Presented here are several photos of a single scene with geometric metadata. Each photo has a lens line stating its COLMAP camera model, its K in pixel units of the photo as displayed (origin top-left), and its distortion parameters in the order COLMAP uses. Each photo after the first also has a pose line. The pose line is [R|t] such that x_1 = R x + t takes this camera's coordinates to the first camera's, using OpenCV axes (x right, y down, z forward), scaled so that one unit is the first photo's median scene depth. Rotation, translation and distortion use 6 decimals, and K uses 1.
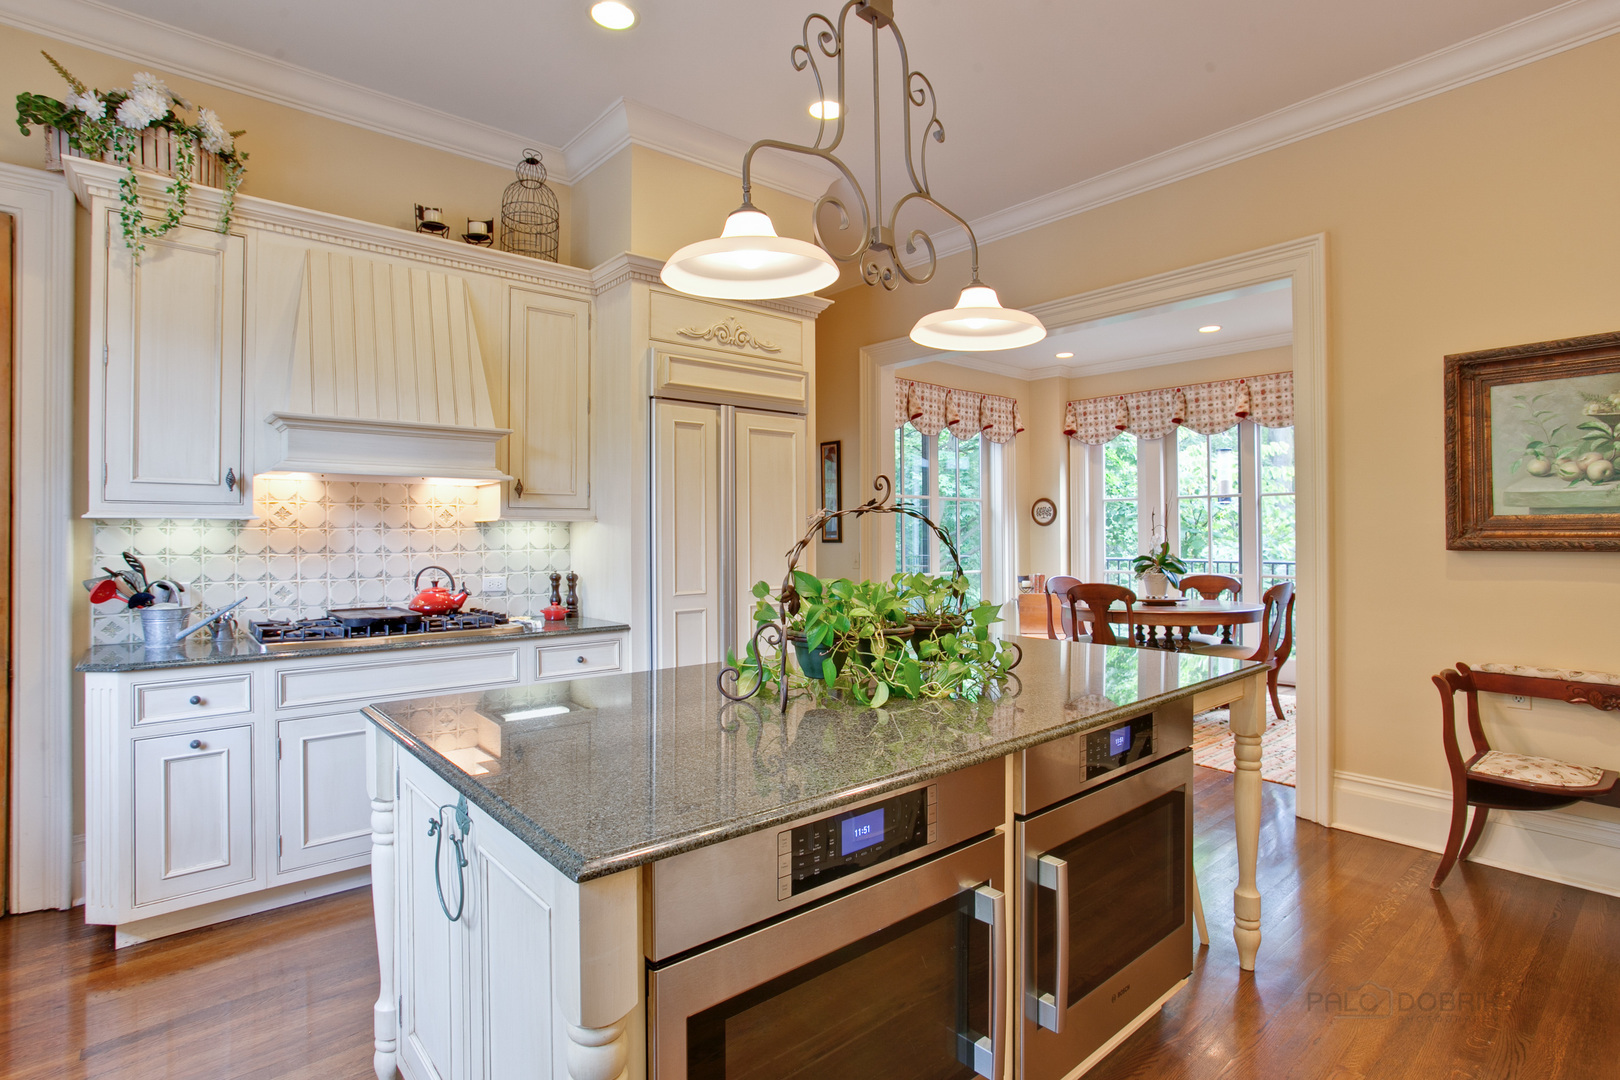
lens RADIAL K [[786.2, 0, 802.4], [0, 786.2, 530.5], [0, 0, 1]] dist [-0.065457, 0.039765]
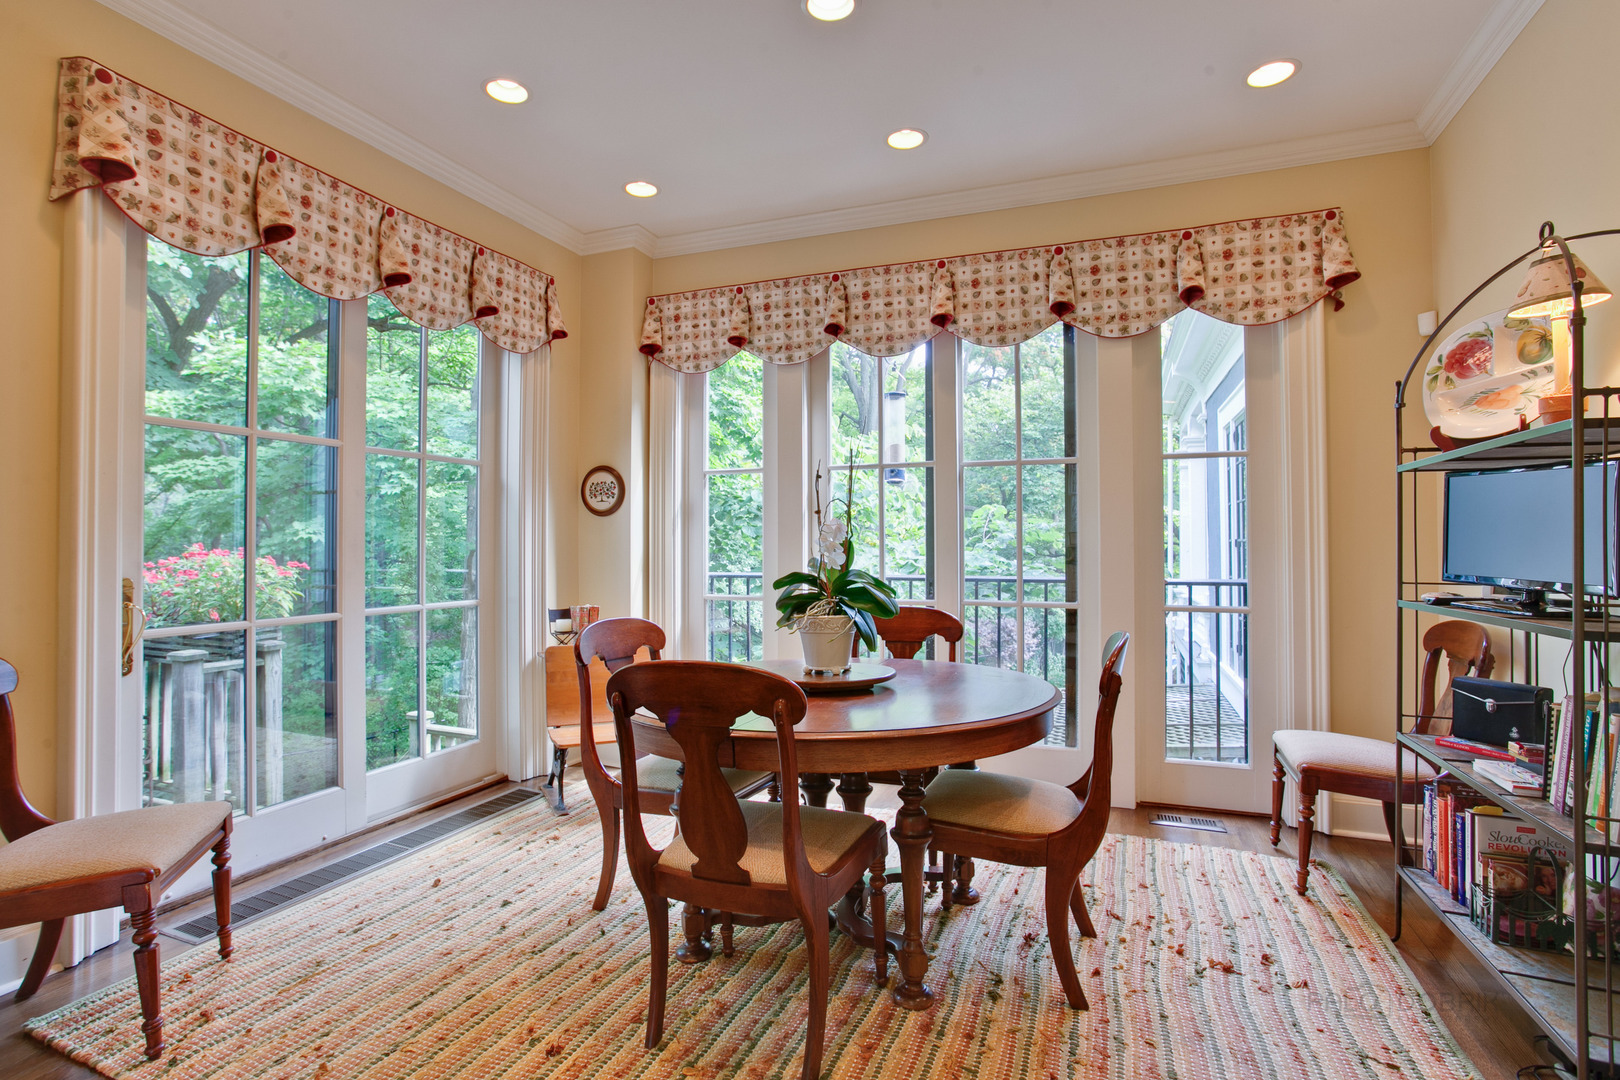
lens RADIAL K [[786.2, 0, 802.4], [0, 786.2, 530.5], [0, 0, 1]] dist [-0.065457, 0.039765]
pose [[0.879780, 0.011816, 0.475234, 0.192045], [-0.006248, 0.999892, -0.013294, 0.012170], [-0.475340, 0.008727, 0.879759, 0.503764]]
